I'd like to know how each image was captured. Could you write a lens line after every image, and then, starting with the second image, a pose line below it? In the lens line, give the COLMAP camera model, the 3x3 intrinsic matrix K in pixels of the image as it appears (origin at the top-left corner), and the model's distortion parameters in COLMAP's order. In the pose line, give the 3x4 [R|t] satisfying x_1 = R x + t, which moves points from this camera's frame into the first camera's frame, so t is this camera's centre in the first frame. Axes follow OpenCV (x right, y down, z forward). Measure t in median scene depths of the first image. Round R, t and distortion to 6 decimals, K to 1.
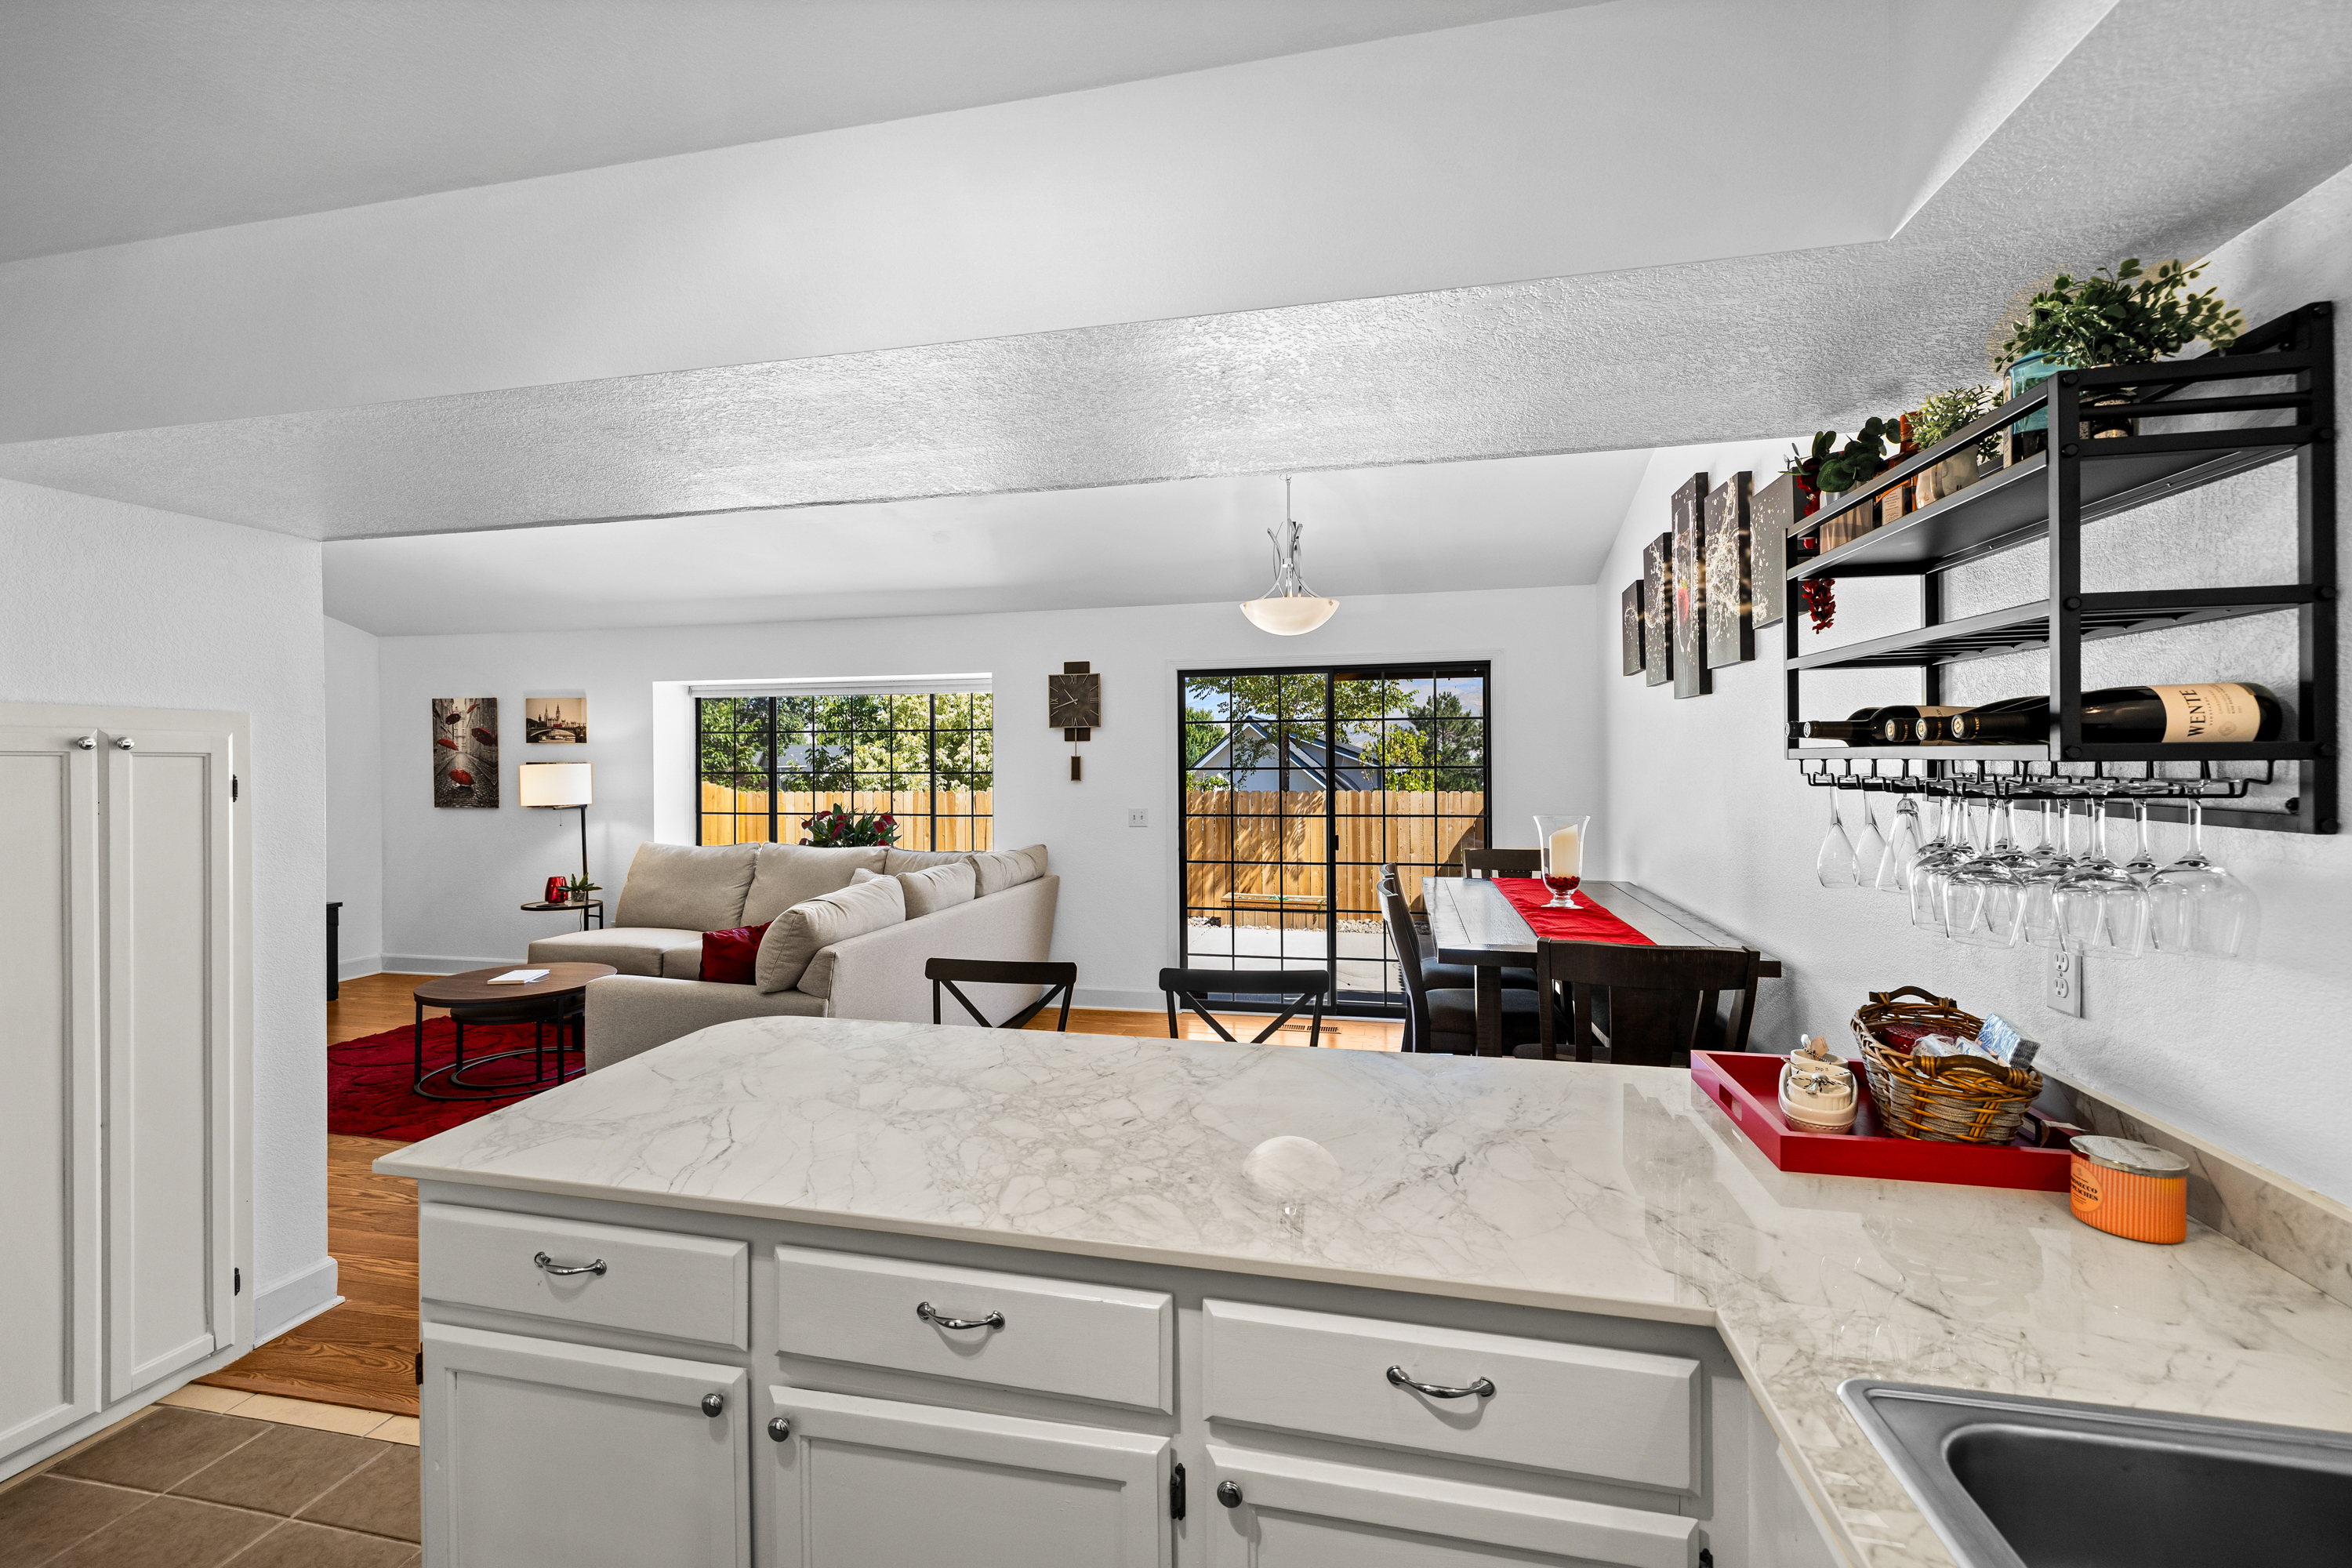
lens RADIAL K [[978.1, 0, 1177.8], [0, 978.1, 766.7], [0, 0, 1]] dist [-0.001255, -0.000248]
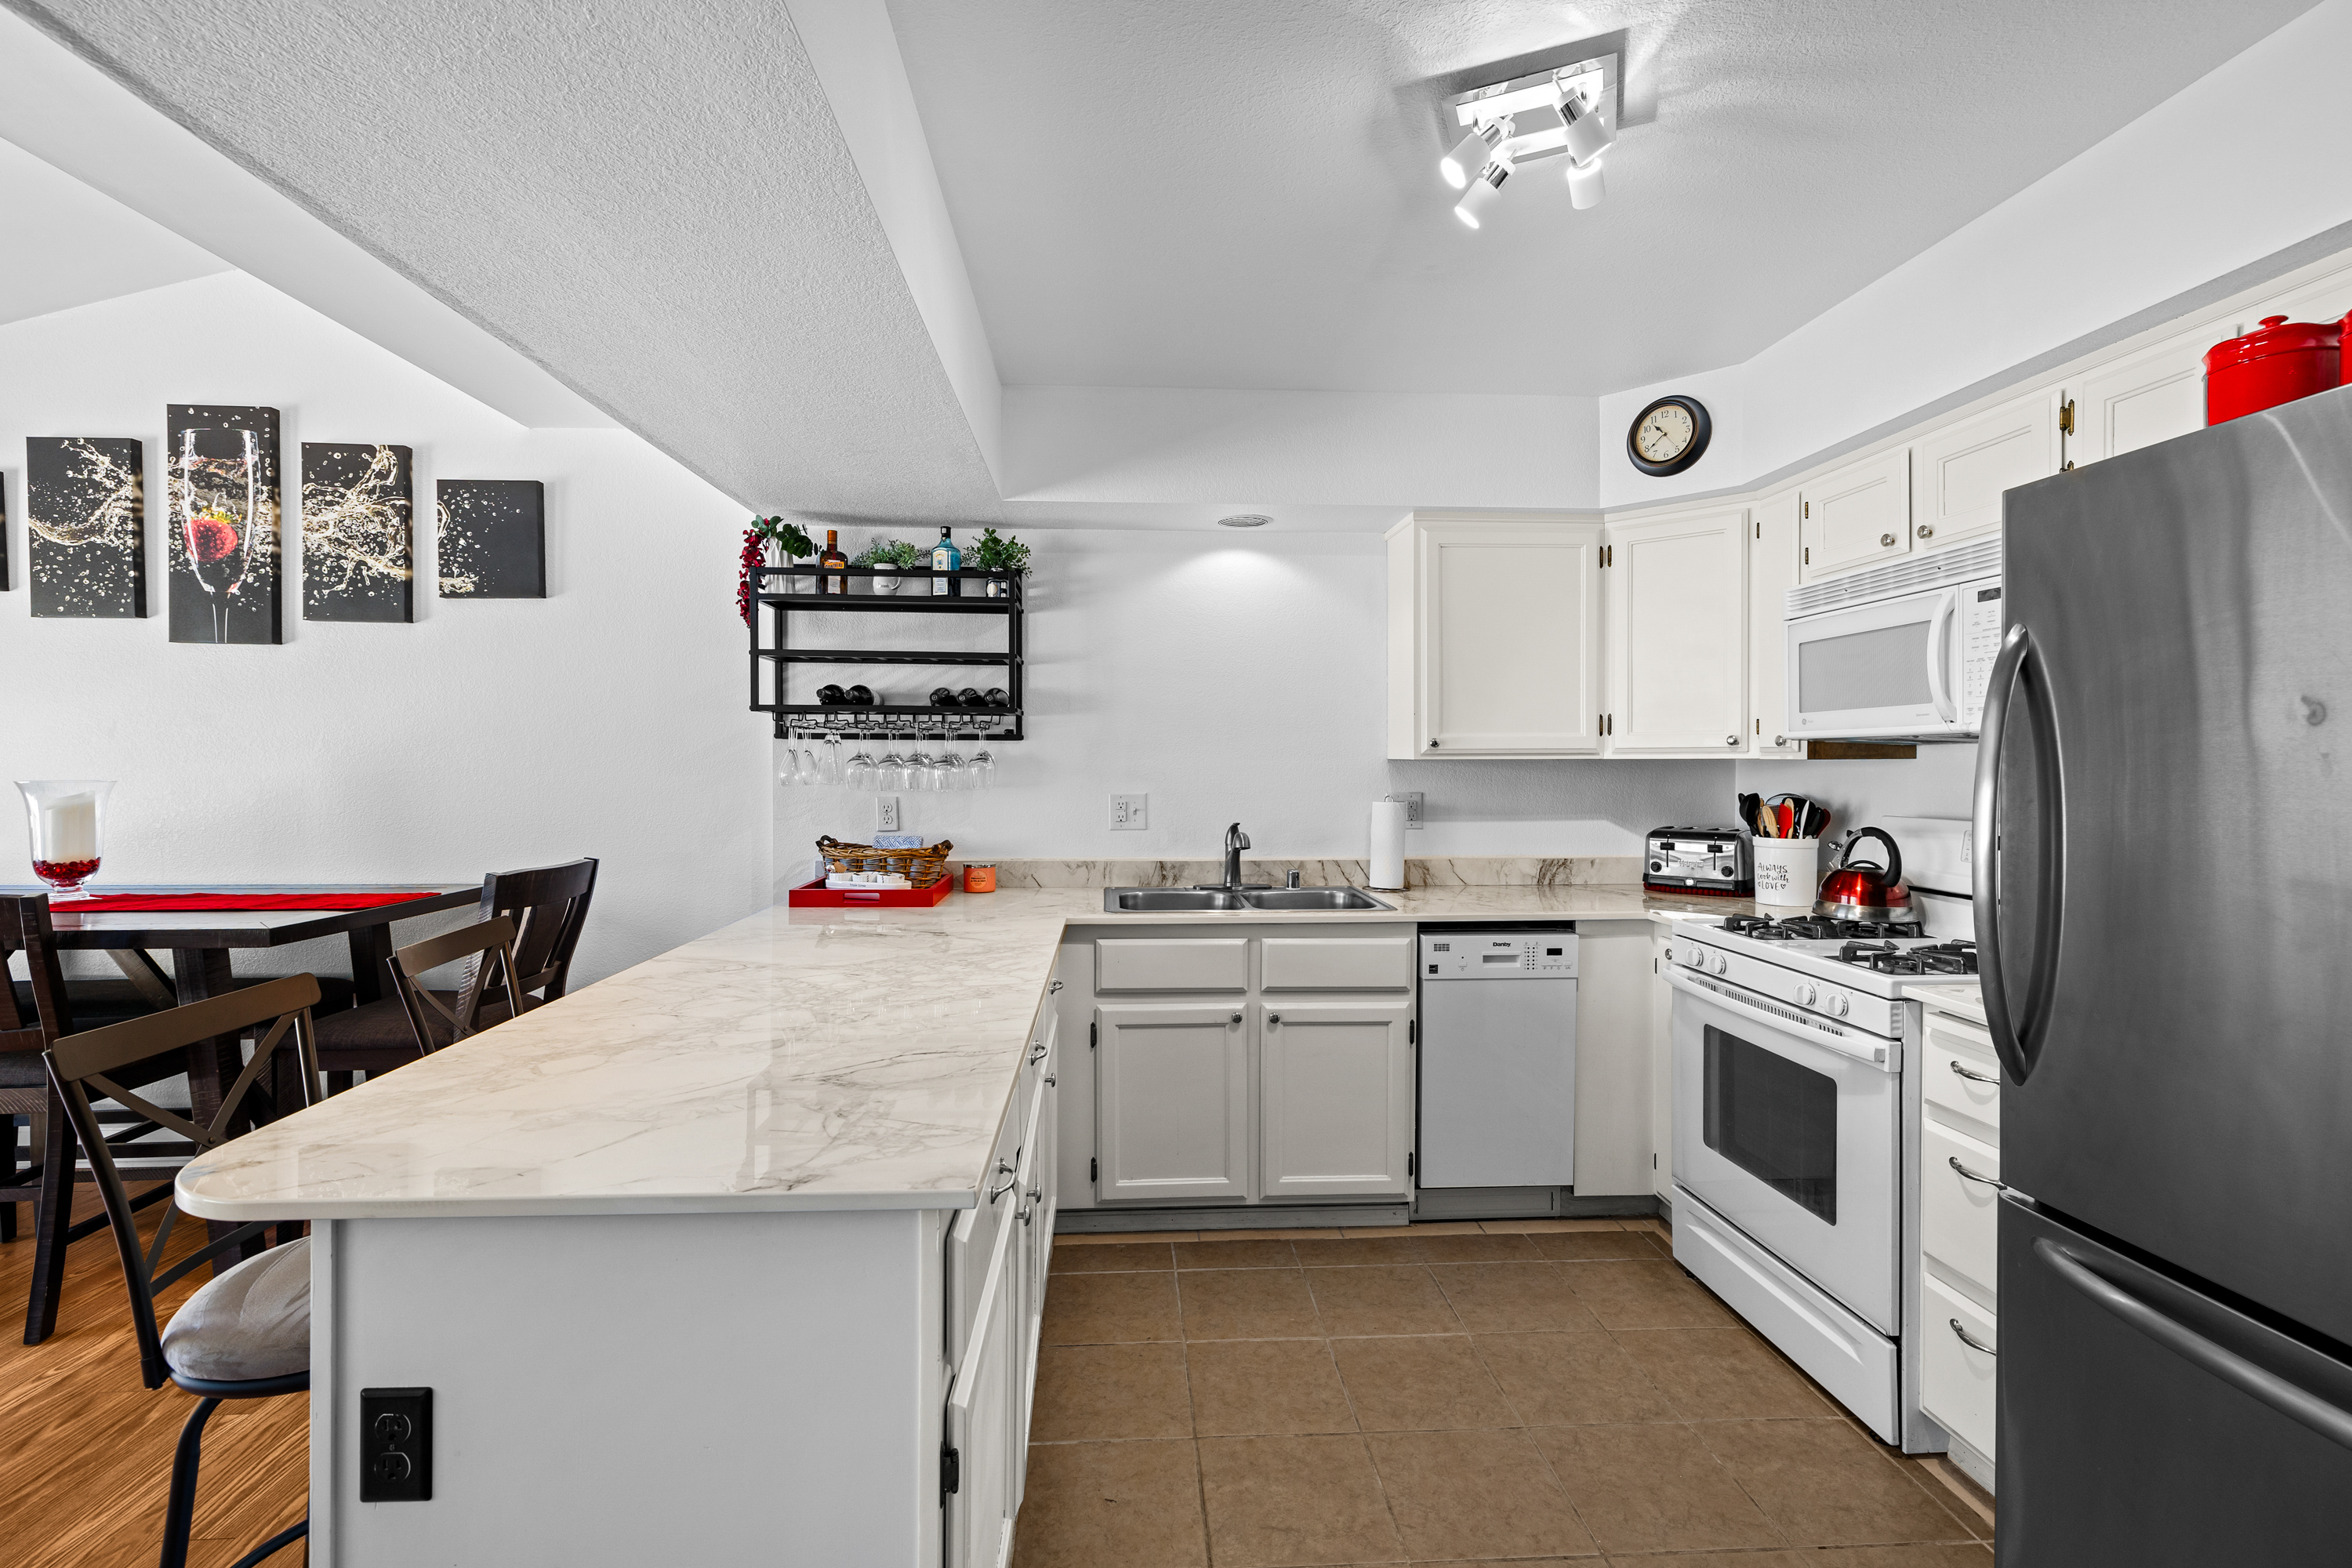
lens RADIAL K [[1026.8, 0, 1166.2], [0, 1026.8, 763.2], [0, 0, 1]] dist [0.001106, 0.000452]
pose [[-0.268293, -0.000044, 0.963337, -0.340092], [0.003559, 0.999993, 0.001037, 0.022578], [-0.963331, 0.003707, -0.268291, 0.232594]]
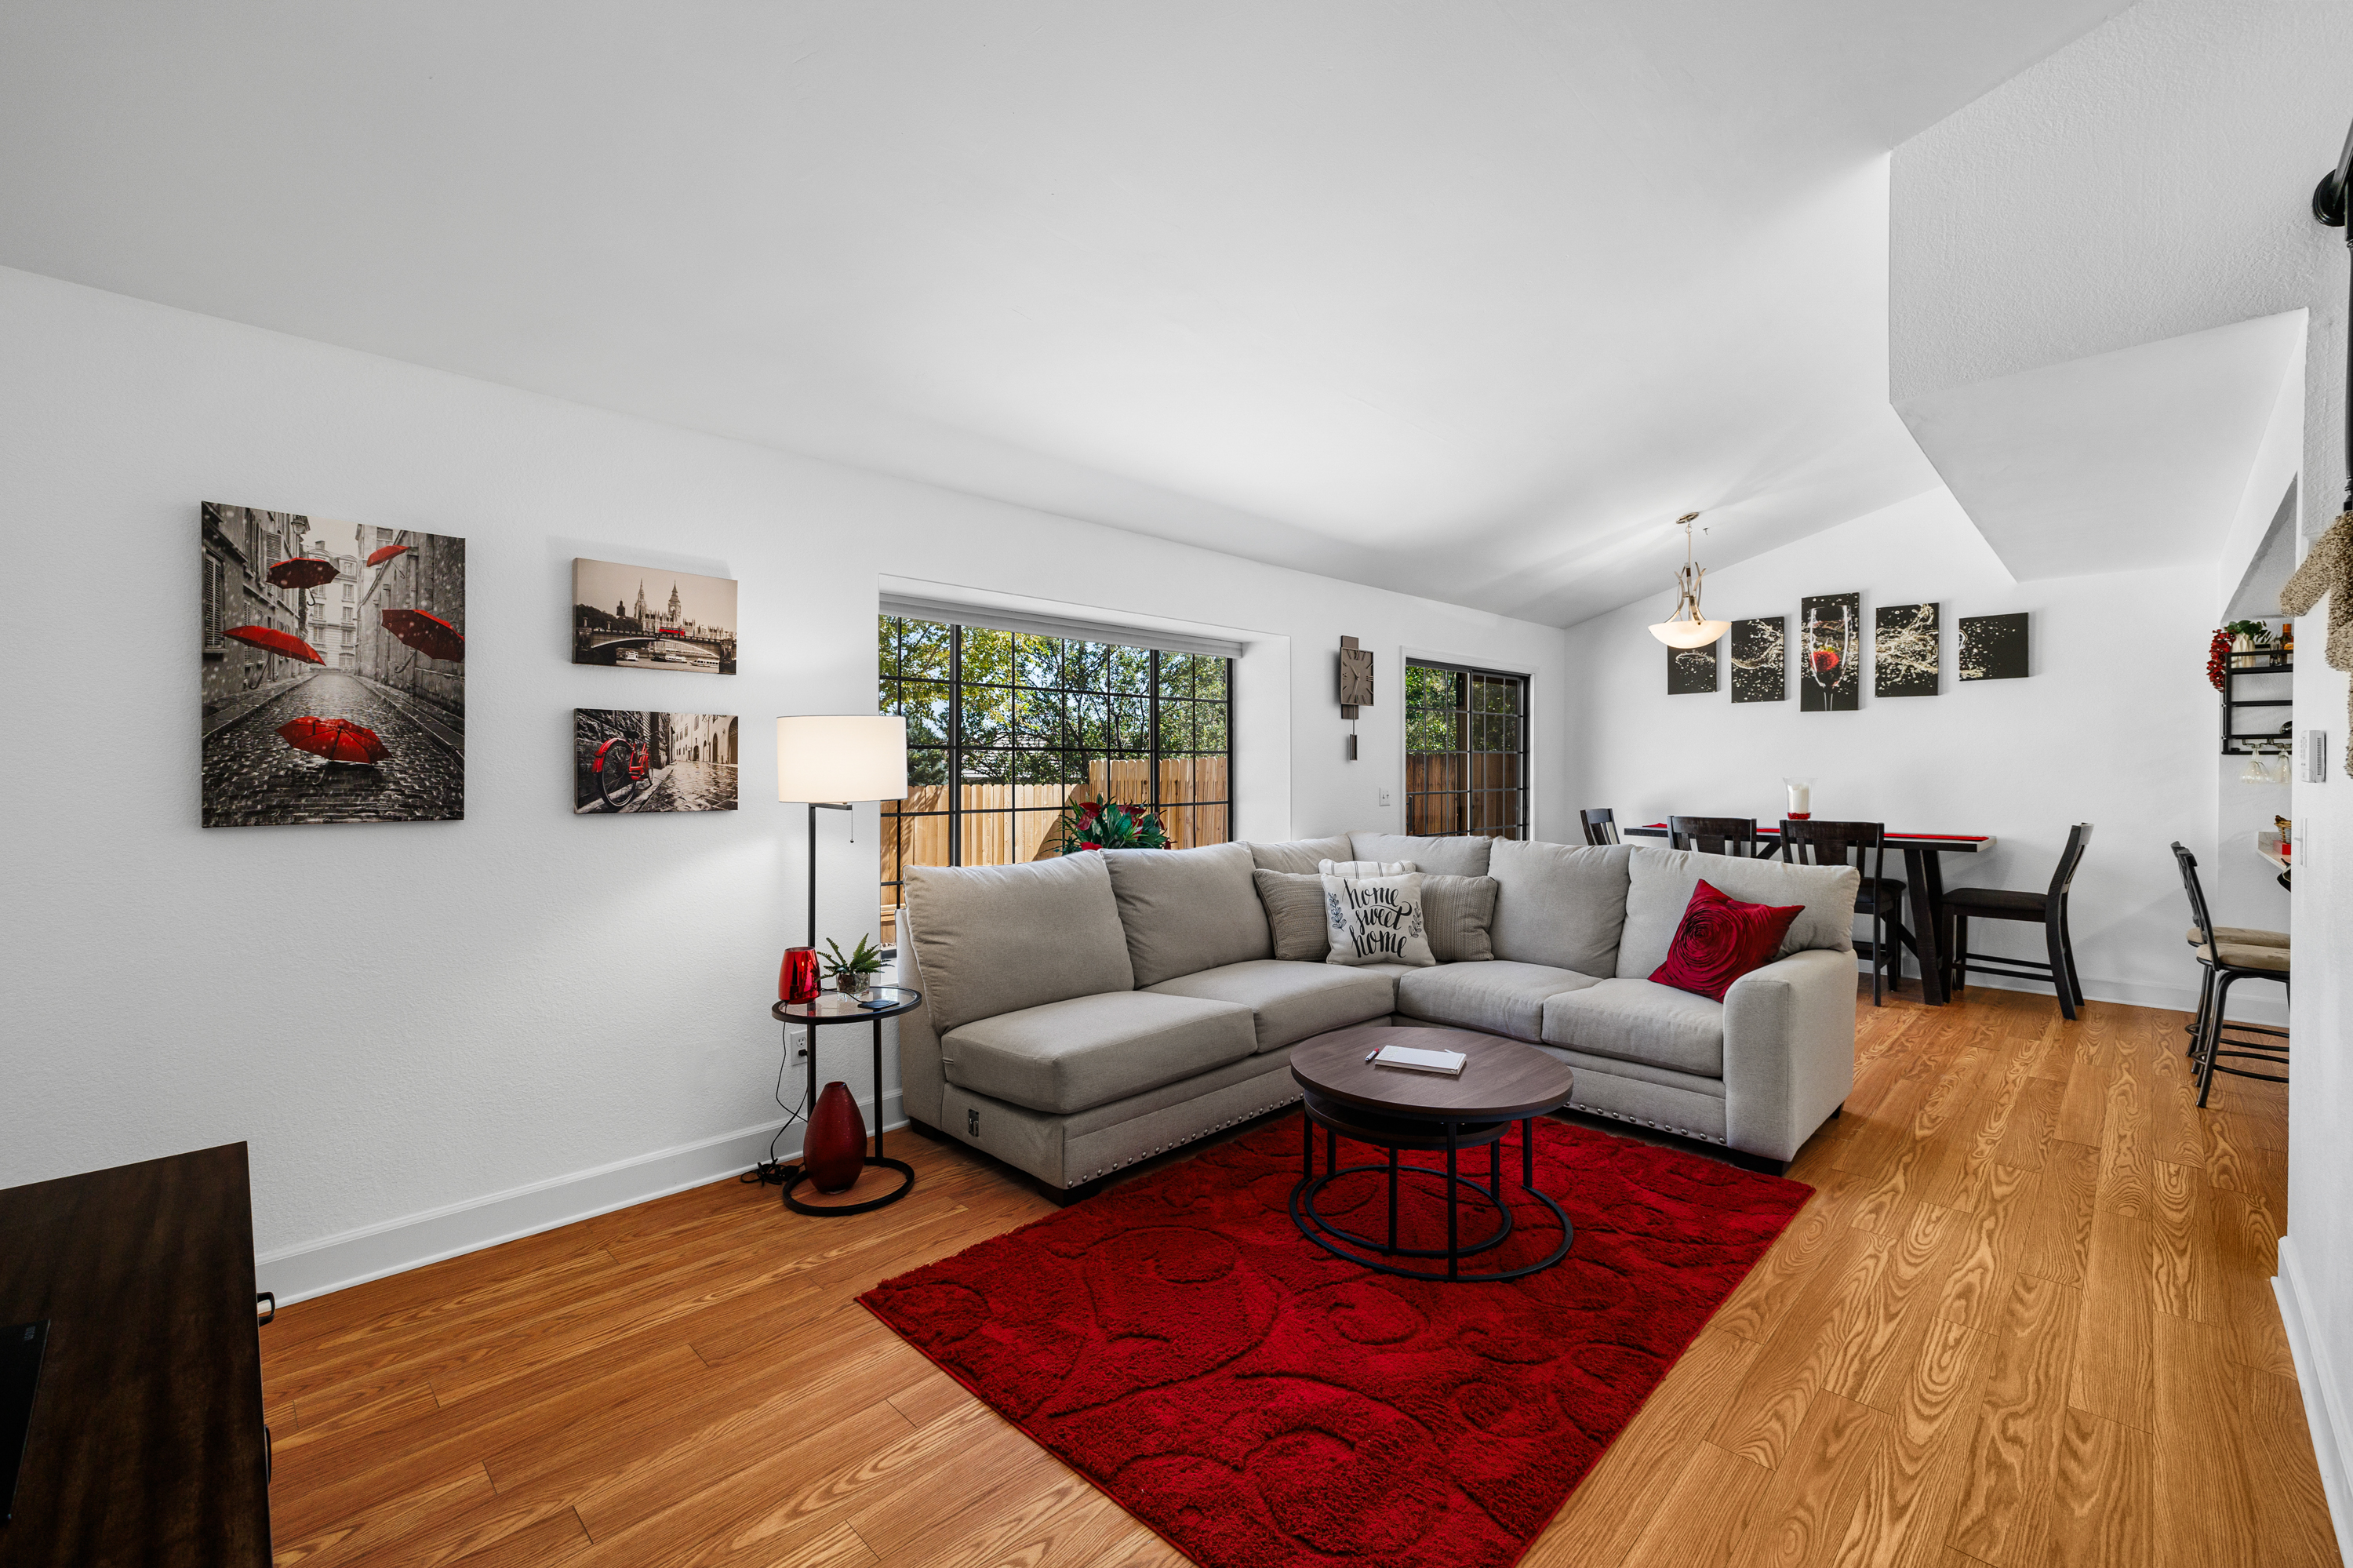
lens RADIAL K [[986.6, 0, 1173.9], [0, 986.6, 769.7], [0, 0, 1]] dist [0.001119, 0.000240]
pose [[0.534852, 0.002970, 0.844940, -0.928803], [-0.000187, 0.999994, -0.003396, 0.024551], [-0.844945, 0.001658, 0.534850, 0.577737]]
